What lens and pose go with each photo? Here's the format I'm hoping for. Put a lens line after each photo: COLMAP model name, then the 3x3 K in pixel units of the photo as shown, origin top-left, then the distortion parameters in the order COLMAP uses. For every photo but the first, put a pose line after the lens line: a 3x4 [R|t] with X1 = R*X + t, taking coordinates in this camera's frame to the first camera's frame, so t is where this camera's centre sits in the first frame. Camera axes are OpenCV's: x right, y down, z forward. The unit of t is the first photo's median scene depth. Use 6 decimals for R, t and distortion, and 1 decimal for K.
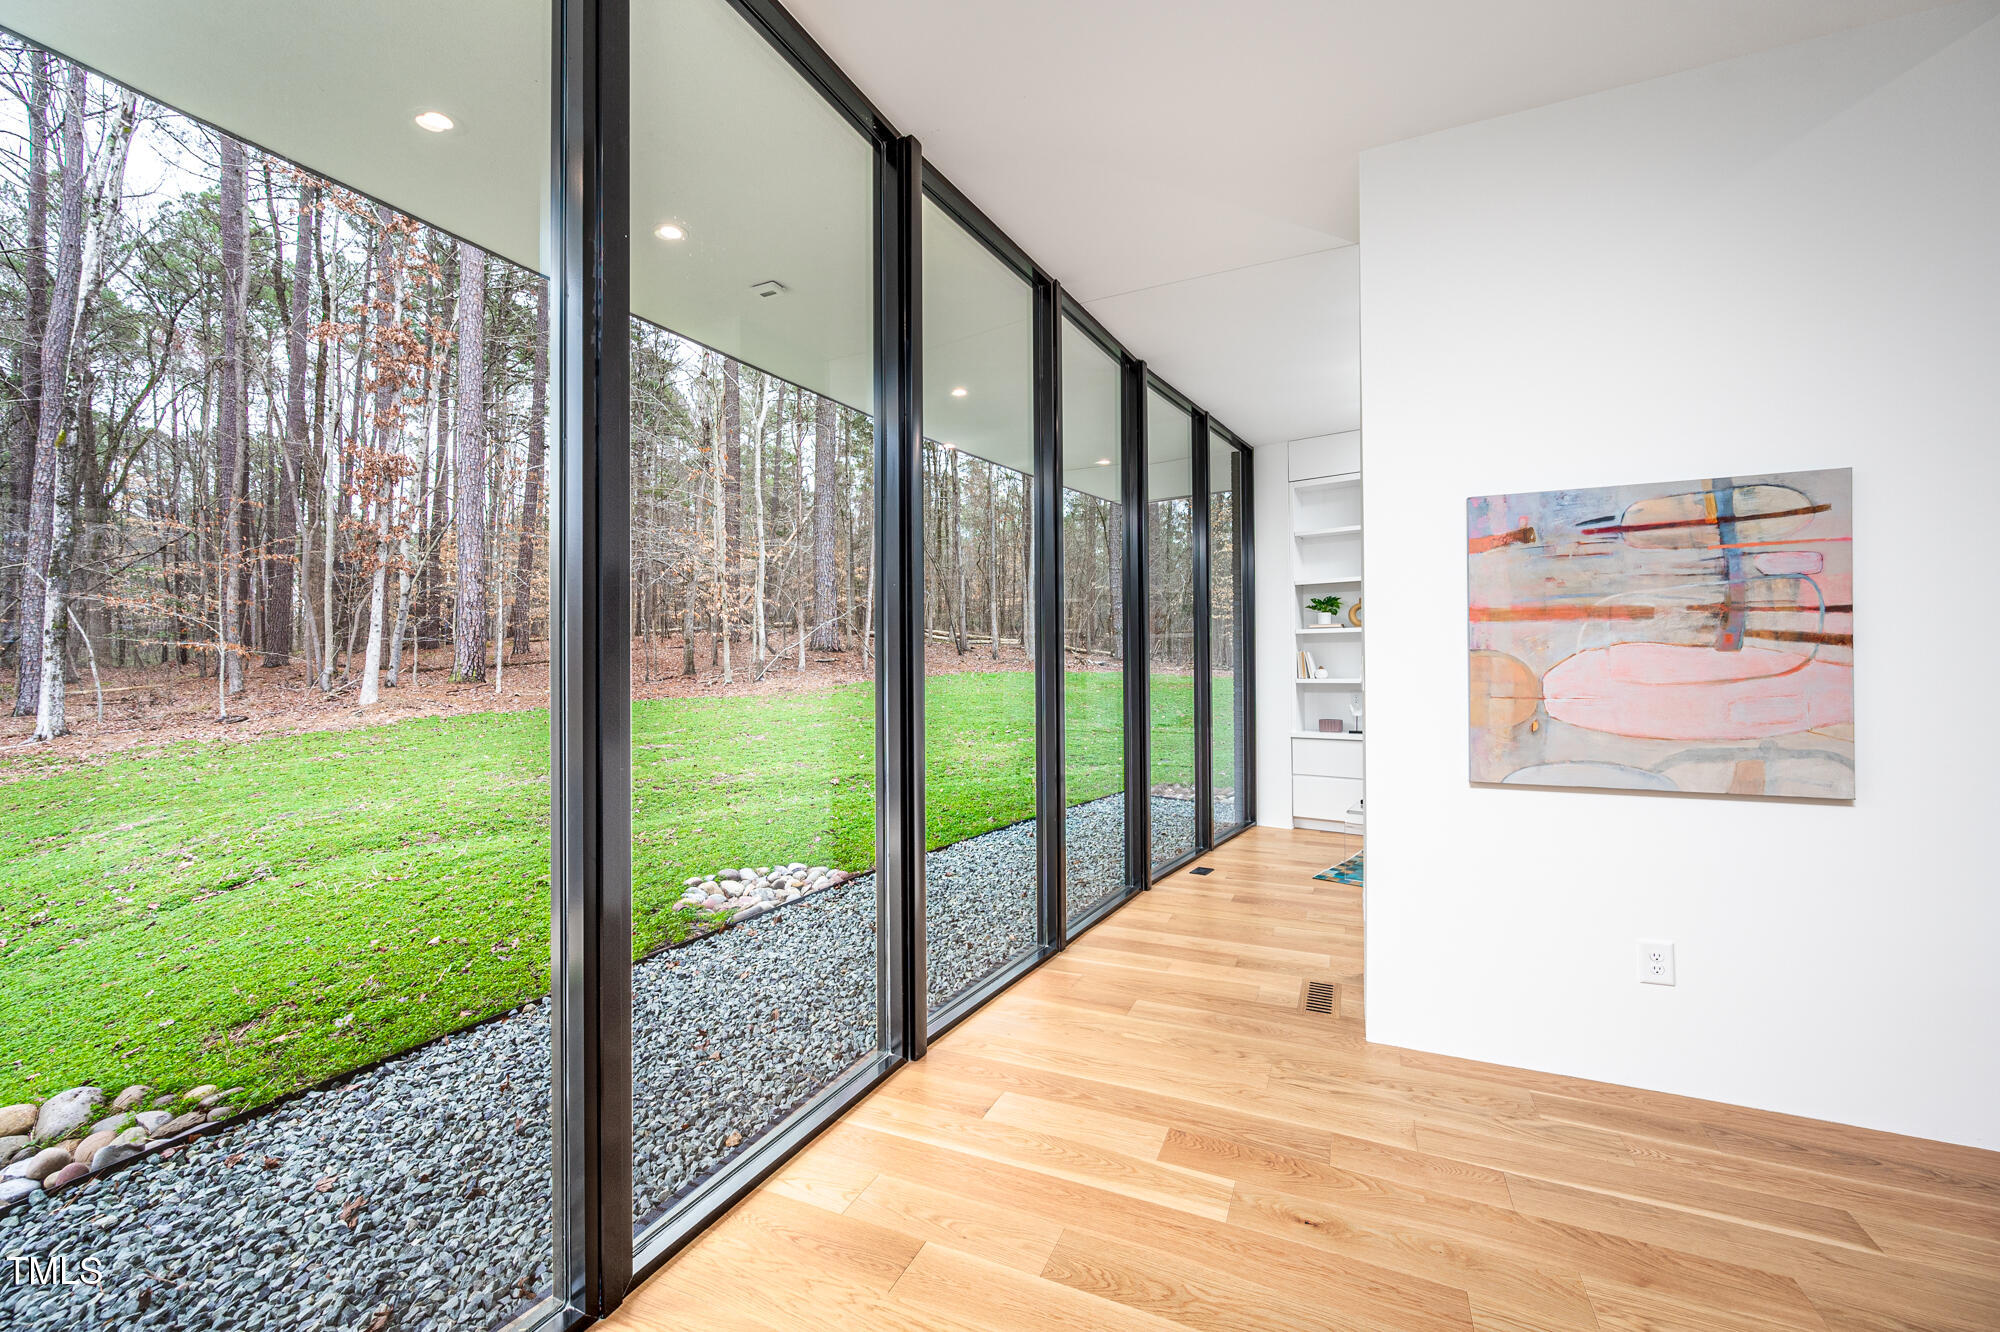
lens RADIAL K [[784.3, 0, 1000.0], [0, 784.3, 666.0], [0, 0, 1]] dist [0.001564, -0.000206]
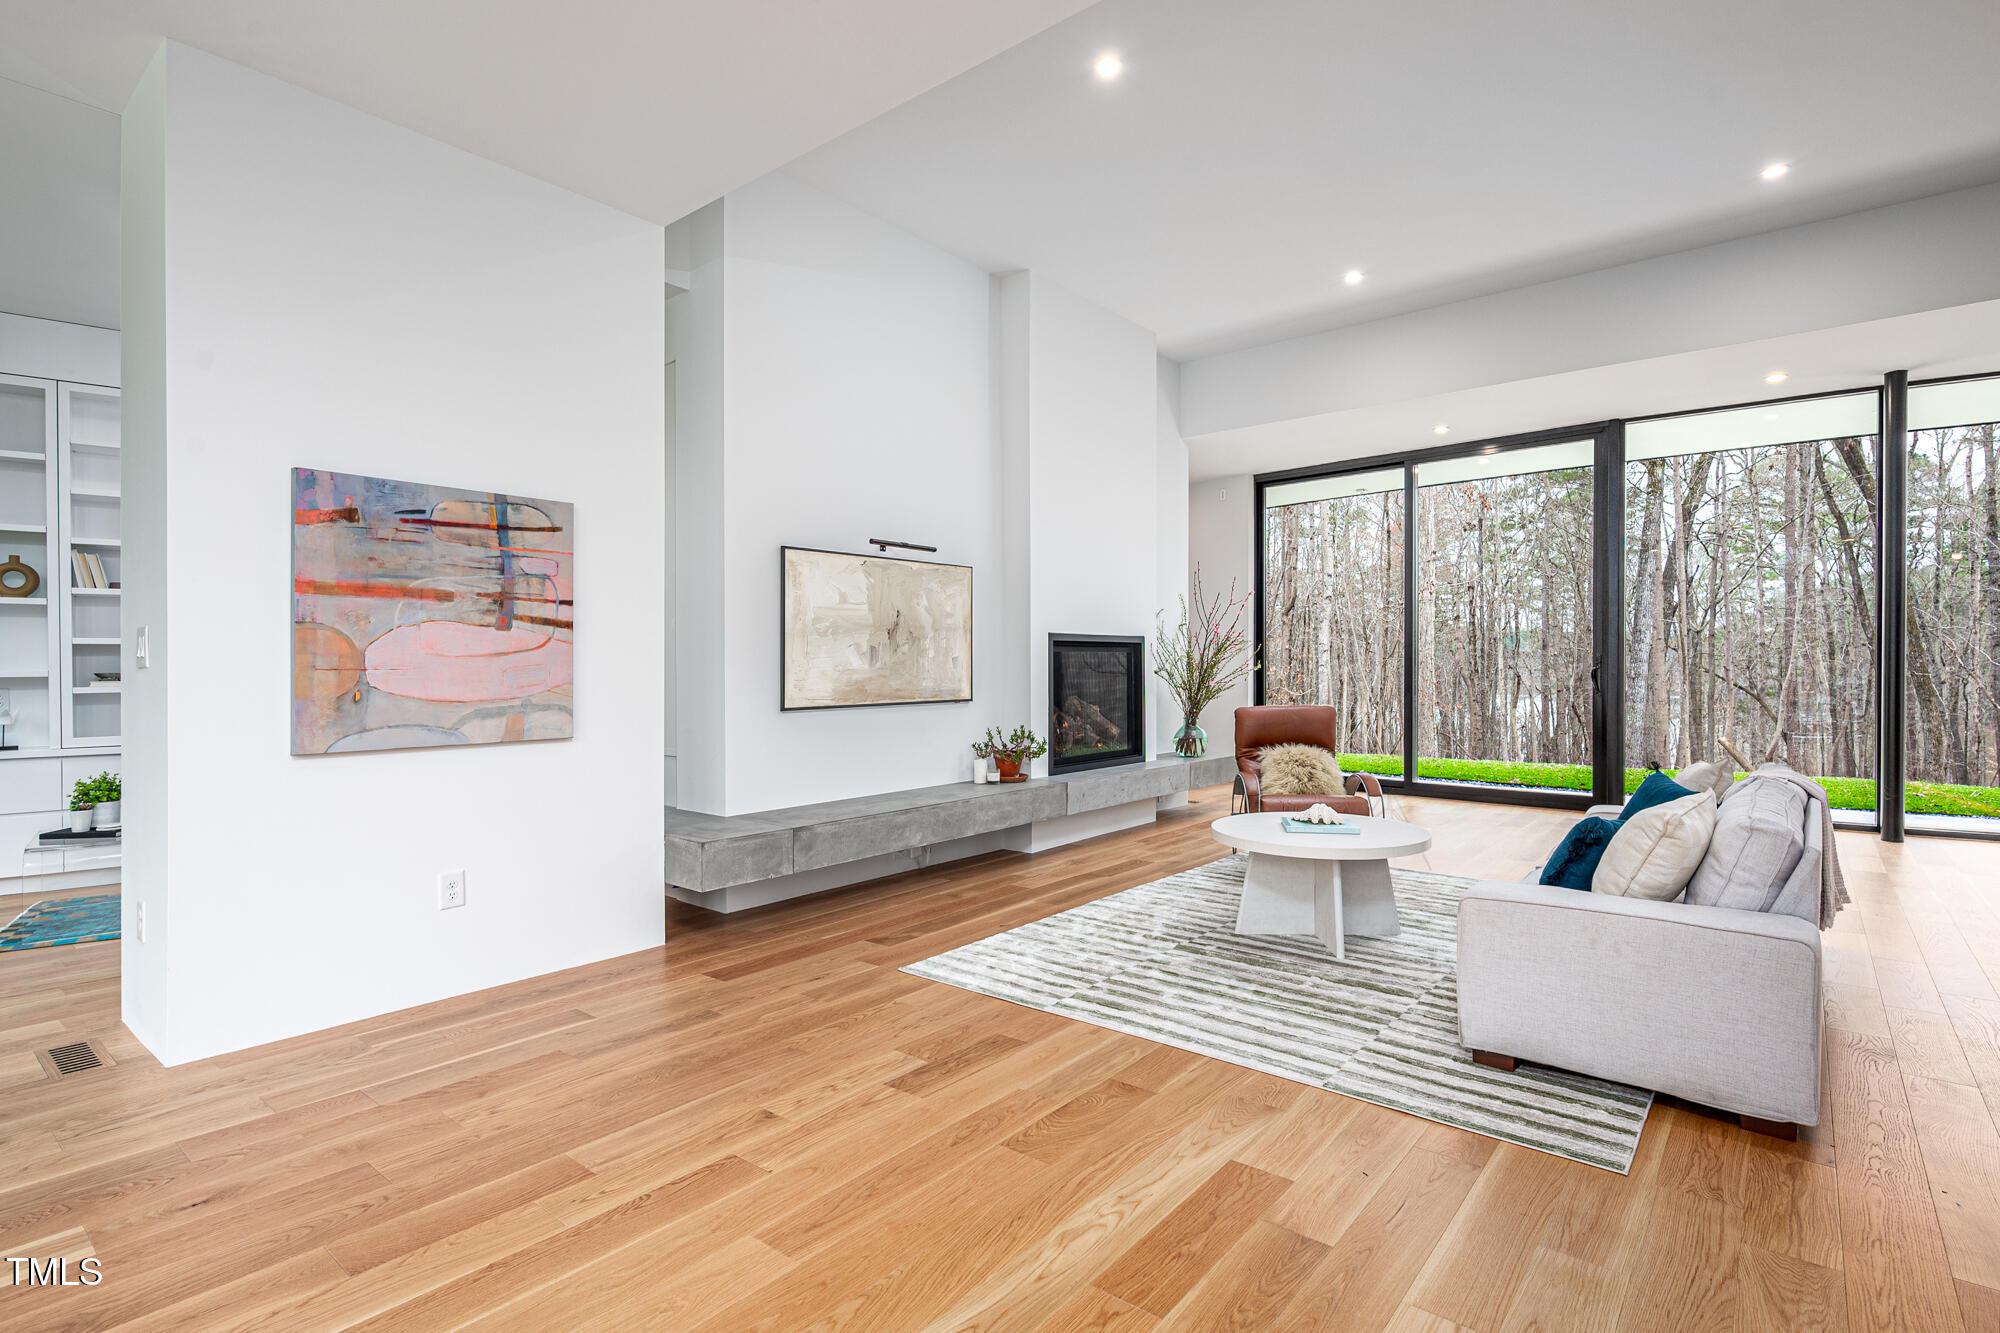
lens RADIAL K [[972.8, 0, 1000.0], [0, 972.8, 666.5], [0, 0, 1]] dist [-0.000725, -0.000056]
pose [[0.271333, -0.003948, 0.962477, -0.363722], [-0.009512, 0.999932, 0.006783, 0.020427], [-0.962438, -0.010996, 0.271277, -0.201387]]
